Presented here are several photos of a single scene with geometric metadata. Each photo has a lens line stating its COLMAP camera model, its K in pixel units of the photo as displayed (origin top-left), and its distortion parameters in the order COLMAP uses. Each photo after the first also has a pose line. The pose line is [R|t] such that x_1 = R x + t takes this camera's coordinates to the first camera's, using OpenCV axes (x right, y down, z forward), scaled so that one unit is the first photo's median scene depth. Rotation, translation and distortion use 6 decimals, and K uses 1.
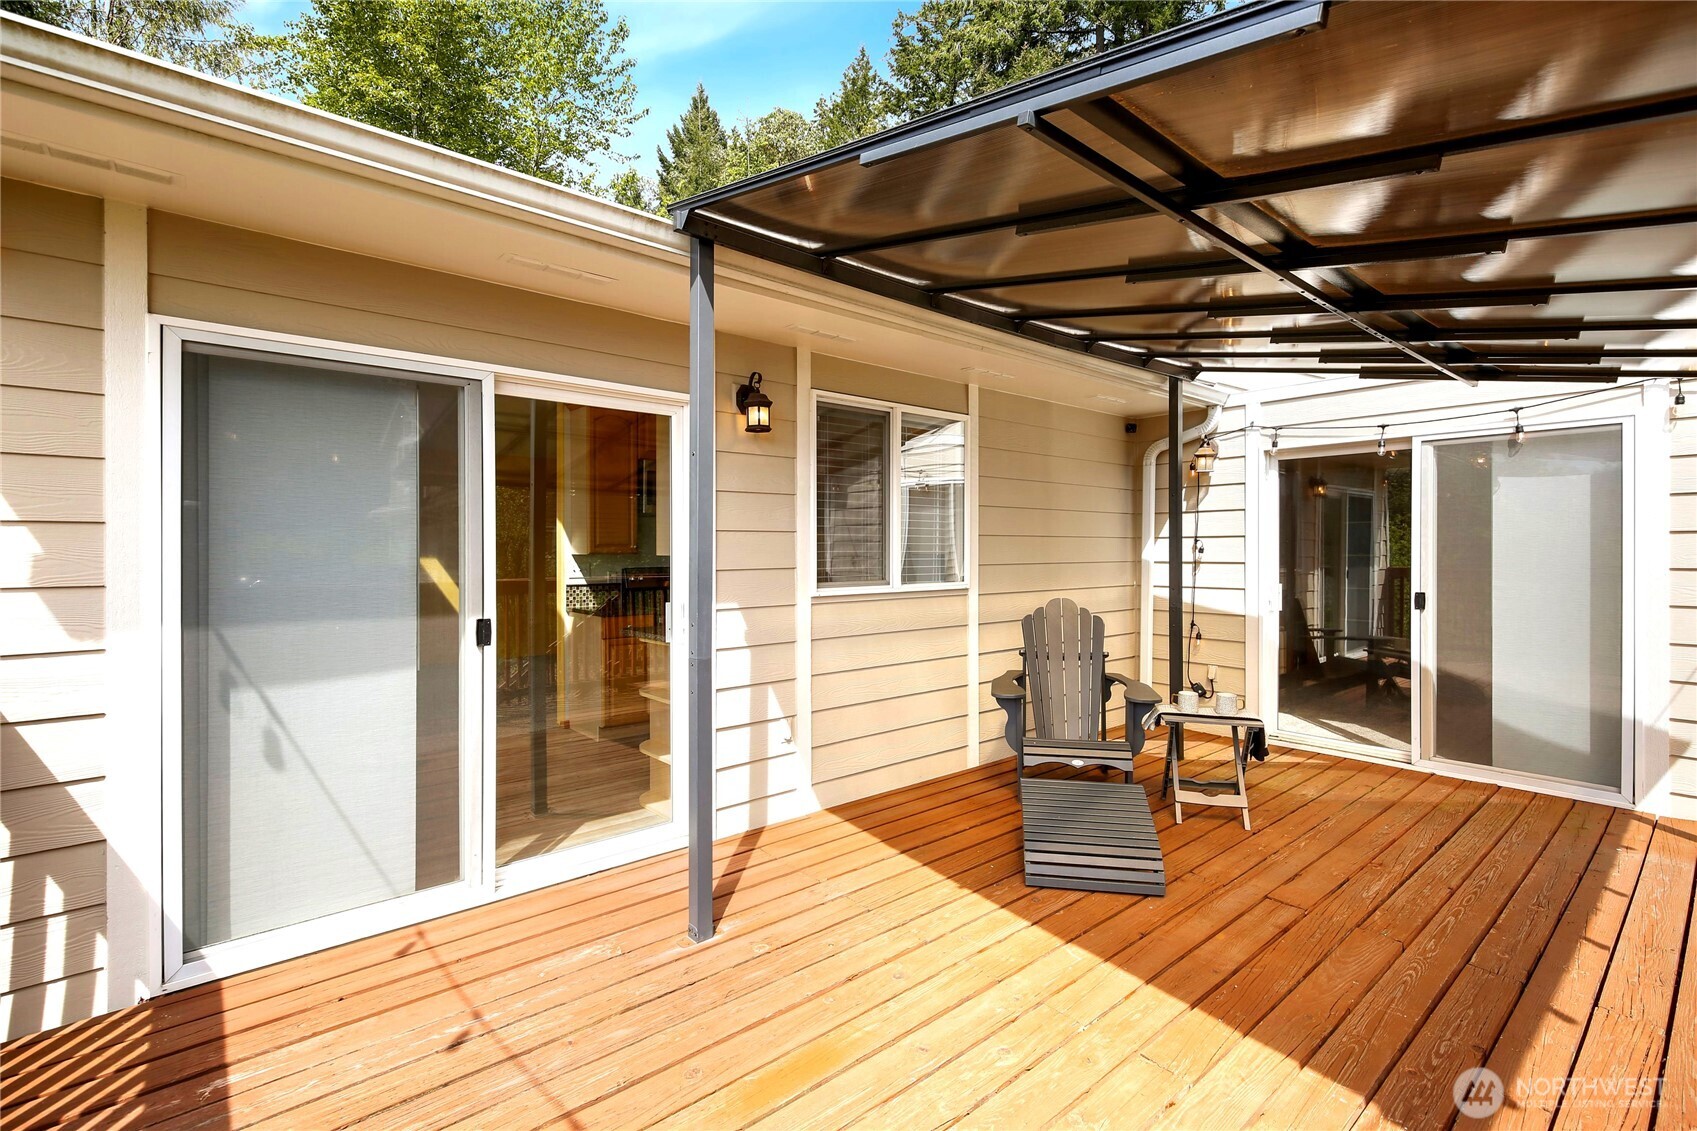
lens RADIAL K [[752.4, 0, 850.0], [0, 752.4, 554.8], [0, 0, 1]] dist [0.001946, -0.000129]
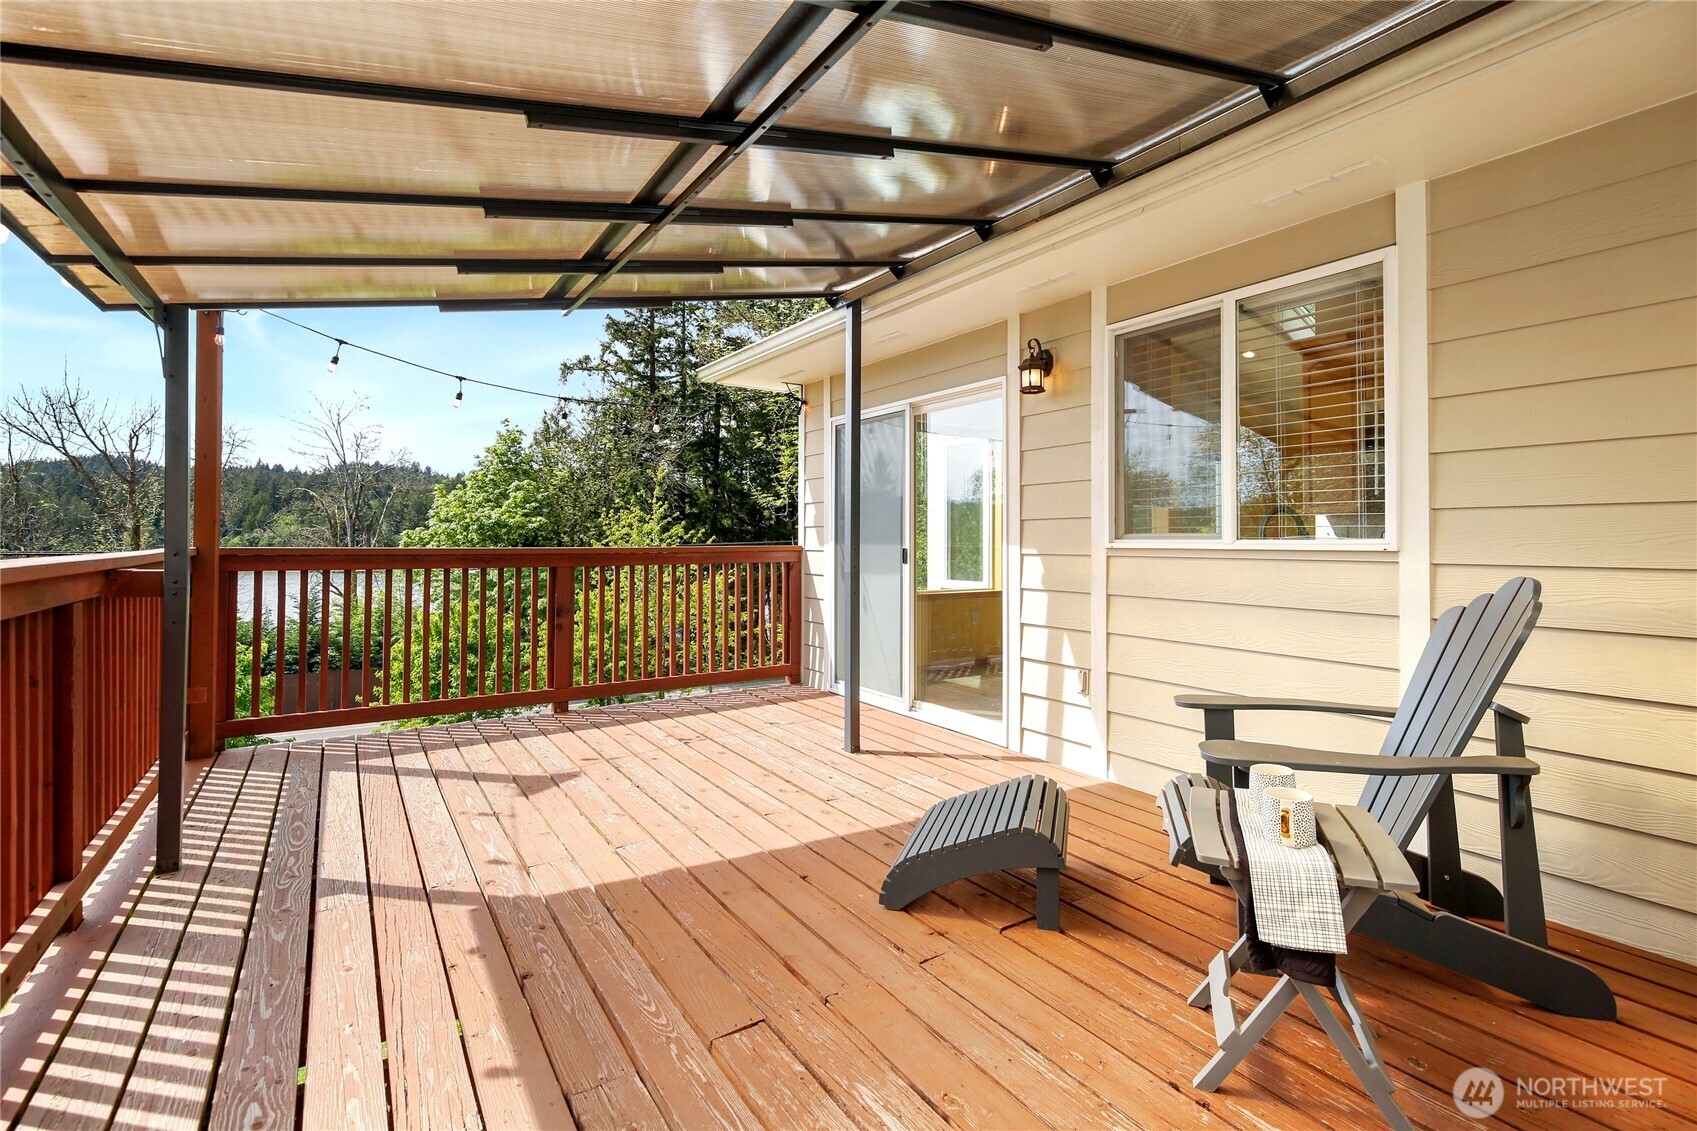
lens RADIAL K [[780.0, 0, 870.7], [0, 780.0, 537.1], [0, 0, 1]] dist [0.000646, -0.000251]
pose [[-0.101586, -0.003254, -0.994821, 1.621569], [-0.011306, 0.999934, -0.002116, 0.081014], [0.994763, 0.011032, -0.101616, 1.389823]]
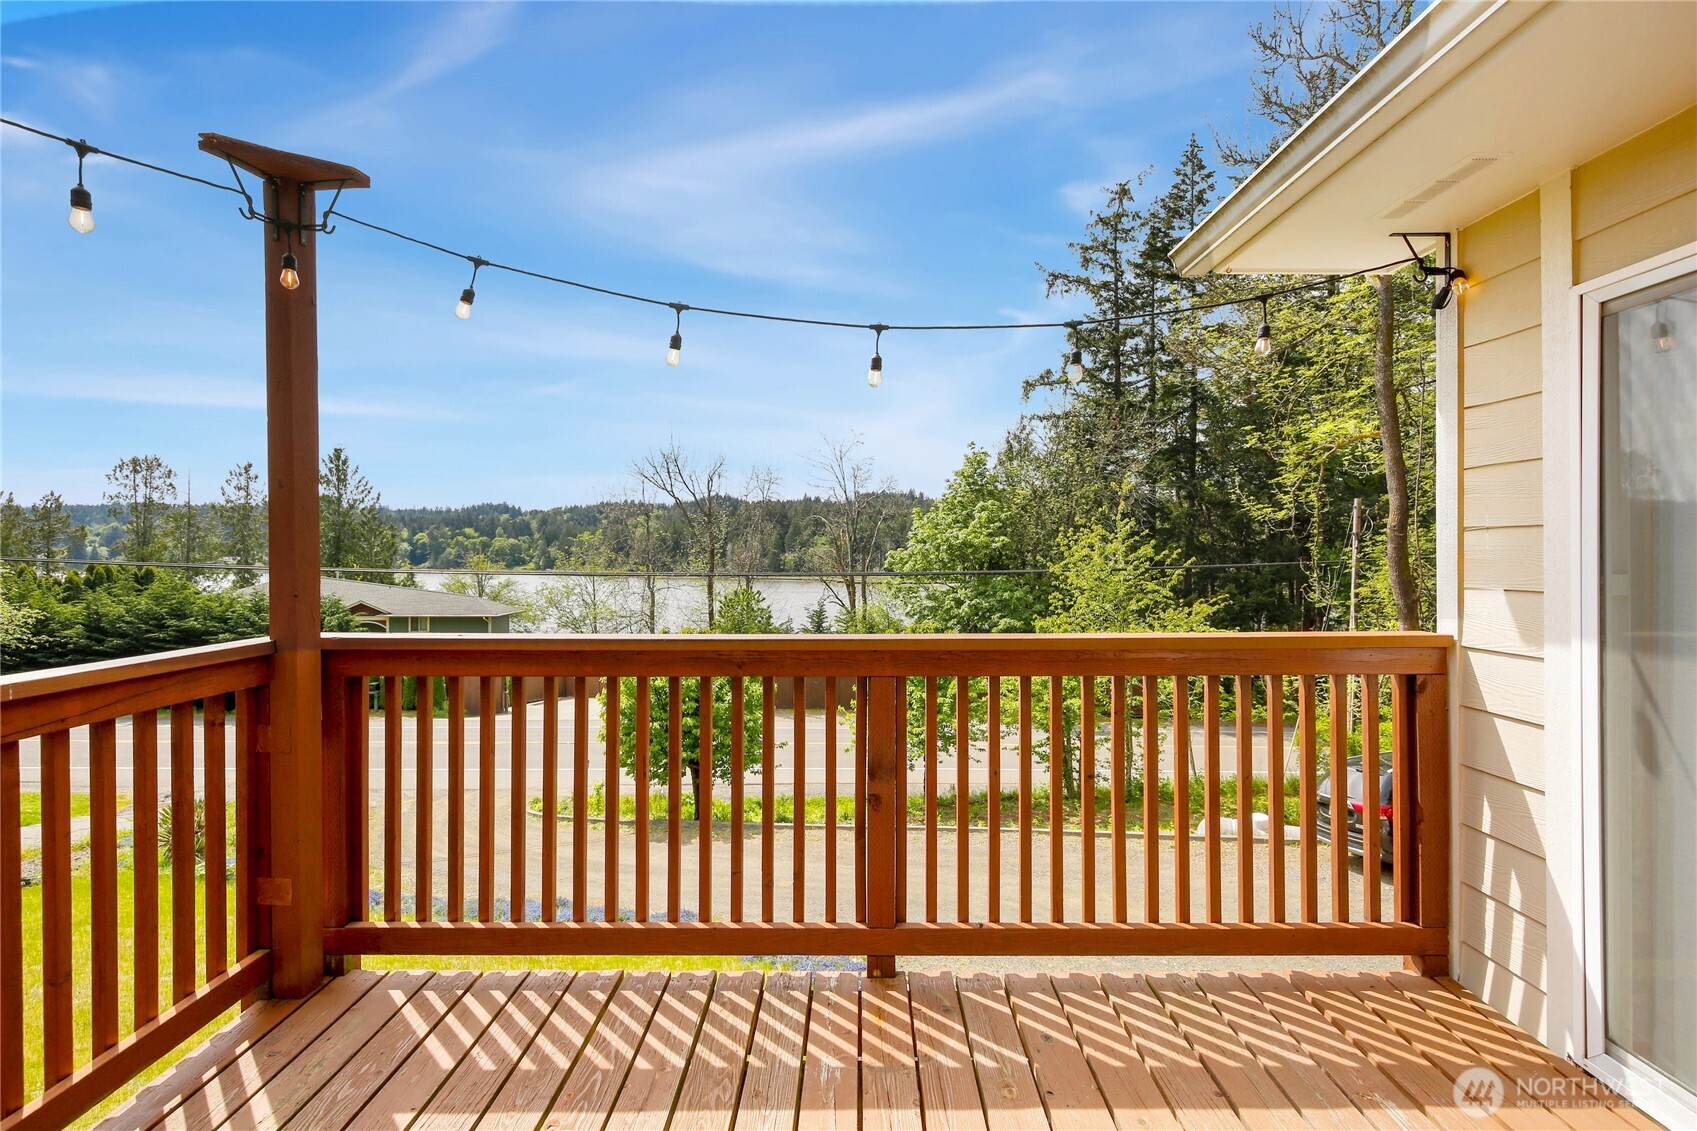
lens RADIAL K [[782.8, 0, 844.4], [0, 782.8, 552.4], [0, 0, 1]] dist [0.012587, -0.000457]
pose [[-0.654577, -0.001805, -0.755993, 0.332845], [-0.005034, 0.999985, 0.001972, -0.005114], [0.755978, 0.005097, -0.654577, 0.955282]]
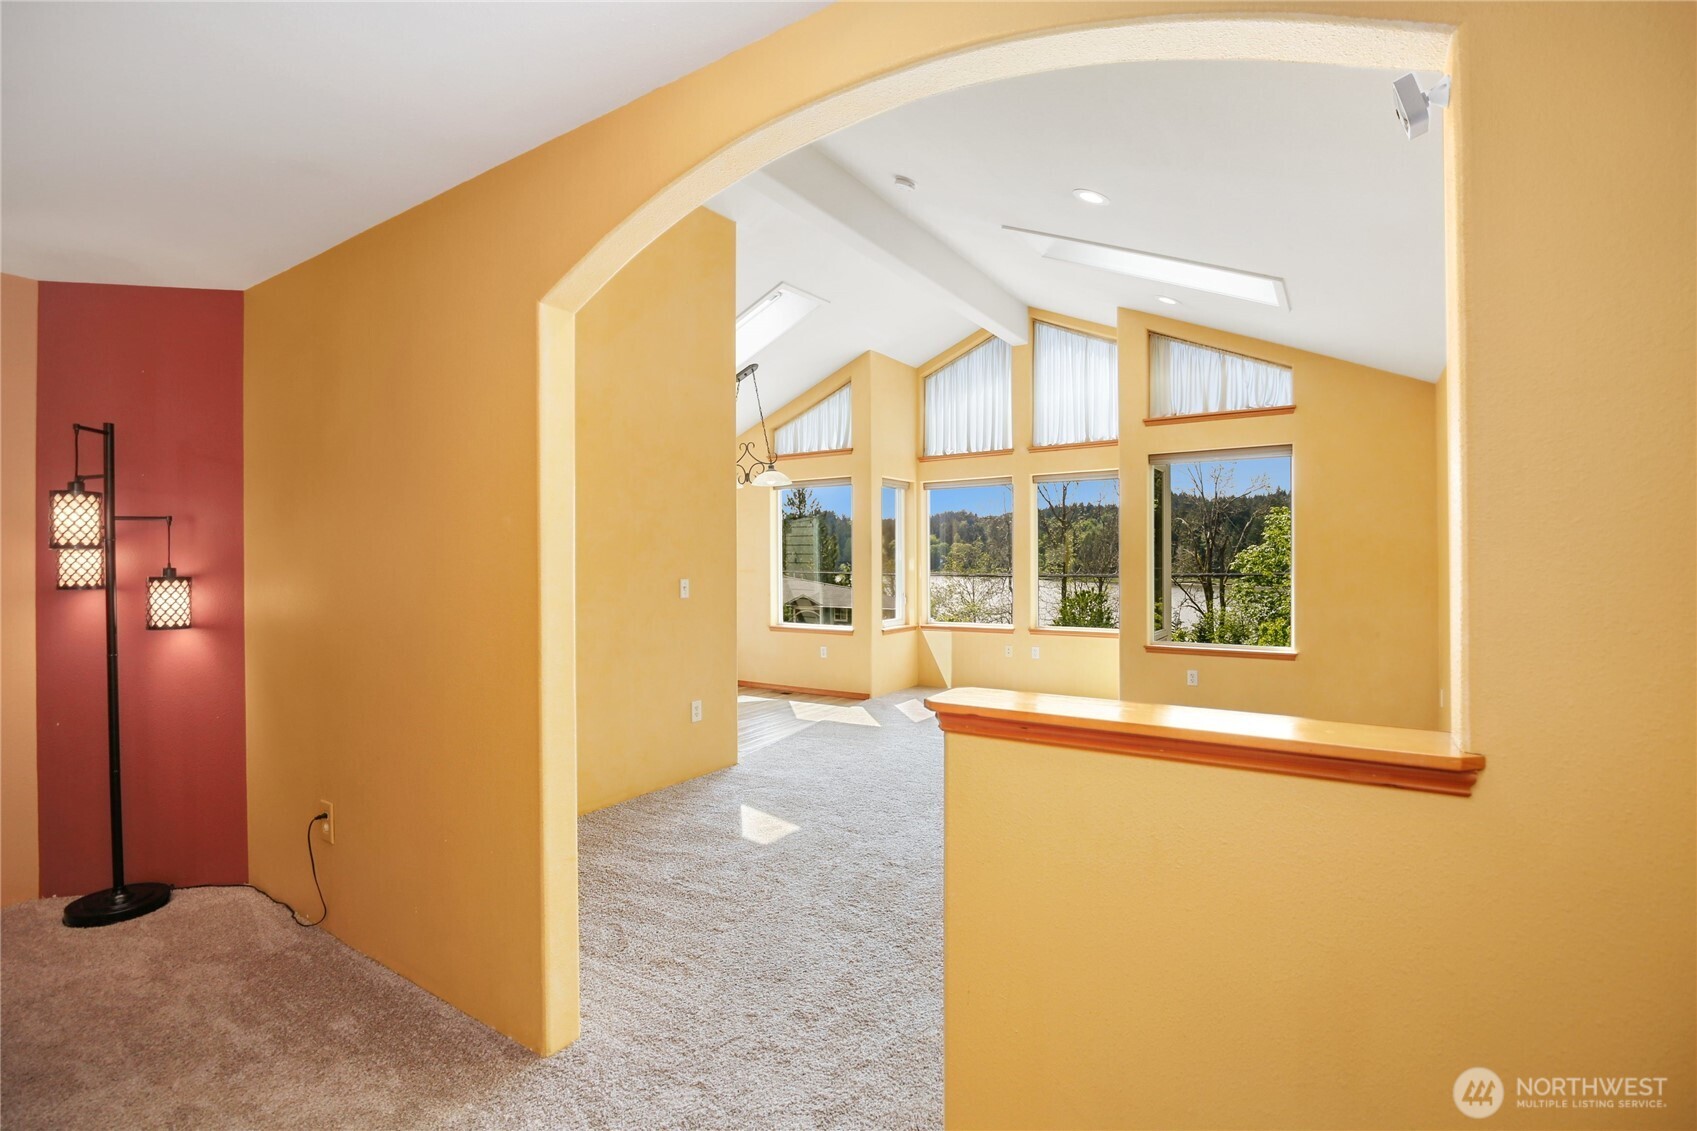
lens RADIAL K [[778.9, 0, 848.5], [0, 778.9, 565.5], [0, 0, 1]] dist [0.000118, -0.000176]
pose [[-0.956086, 0.006839, -0.293007, -0.961084], [0.002368, 0.999875, 0.015610, -0.058063], [0.293078, 0.014230, -0.955983, 5.157477]]
